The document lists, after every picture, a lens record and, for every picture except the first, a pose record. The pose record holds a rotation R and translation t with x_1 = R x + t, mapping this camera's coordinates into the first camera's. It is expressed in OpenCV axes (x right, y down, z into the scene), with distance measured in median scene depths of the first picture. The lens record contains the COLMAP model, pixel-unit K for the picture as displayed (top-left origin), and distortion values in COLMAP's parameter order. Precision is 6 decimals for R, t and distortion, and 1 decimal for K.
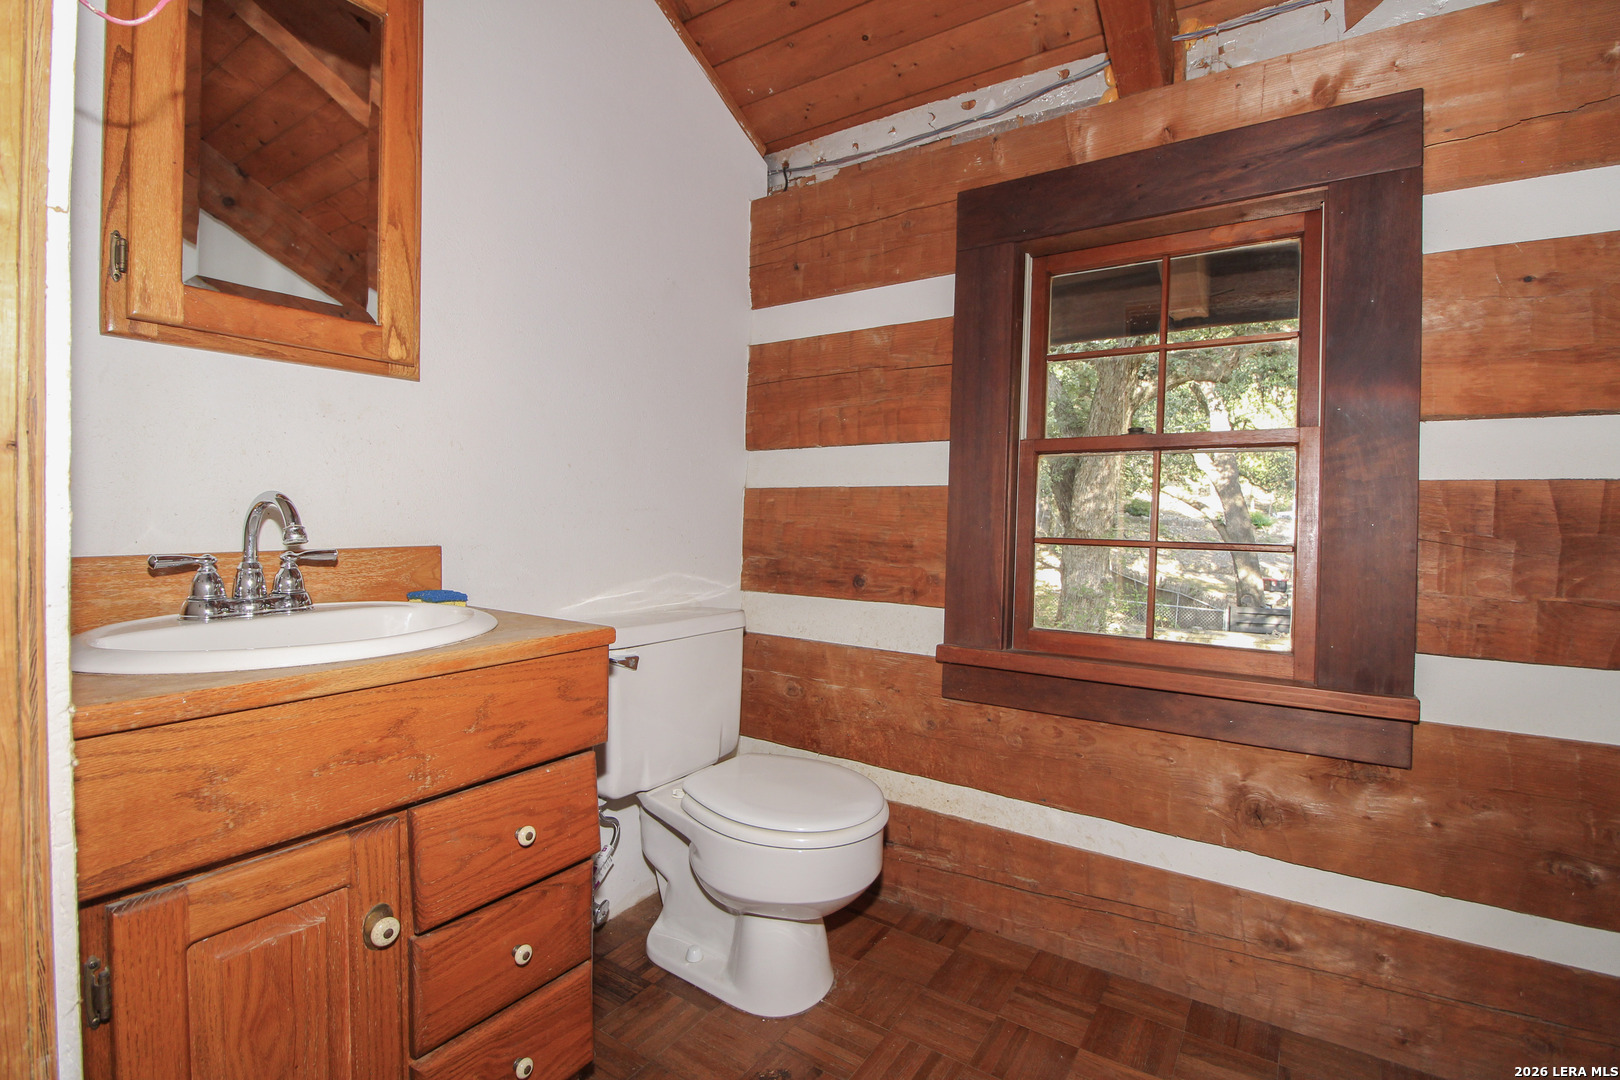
lens RADIAL K [[750.4, 0, 806.8], [0, 750.4, 523.1], [0, 0, 1]] dist [0.001405, -0.013334]
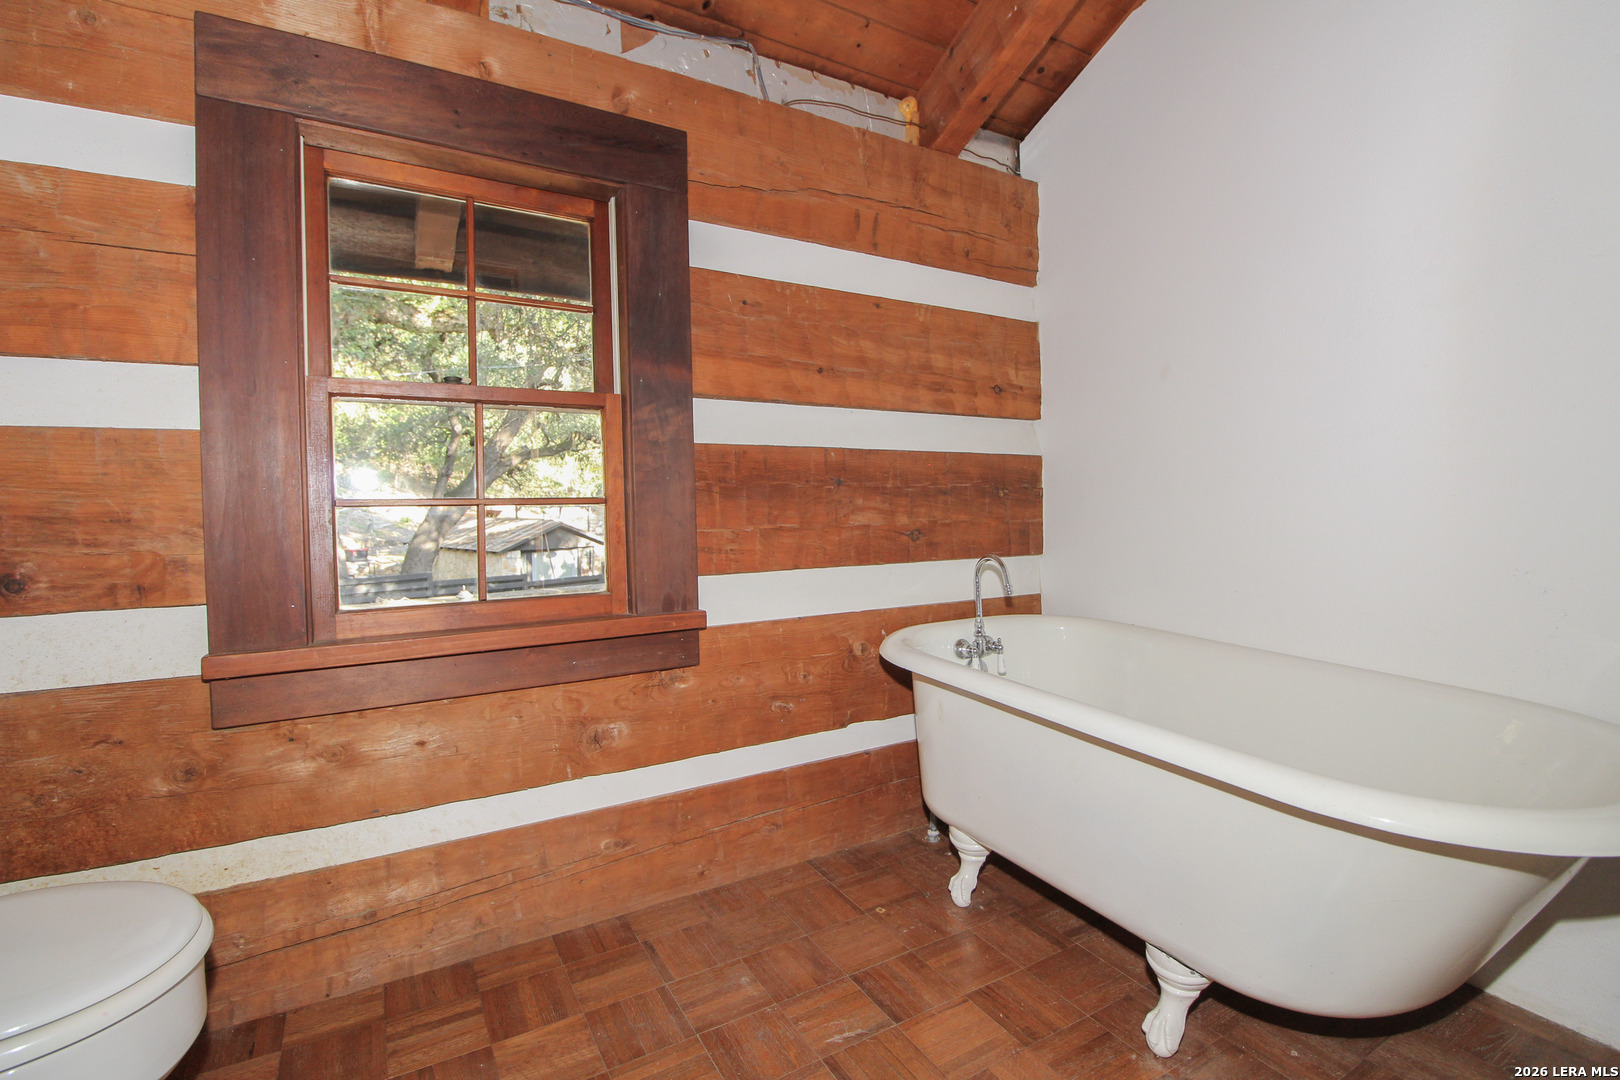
lens RADIAL K [[750.4, 0, 806.8], [0, 750.4, 523.1], [0, 0, 1]] dist [0.001405, -0.013334]
pose [[0.431110, -0.056970, 0.900499, -0.223161], [0.021302, 0.998369, 0.052964, 0.013374], [-0.902048, -0.003651, 0.431620, 0.212040]]
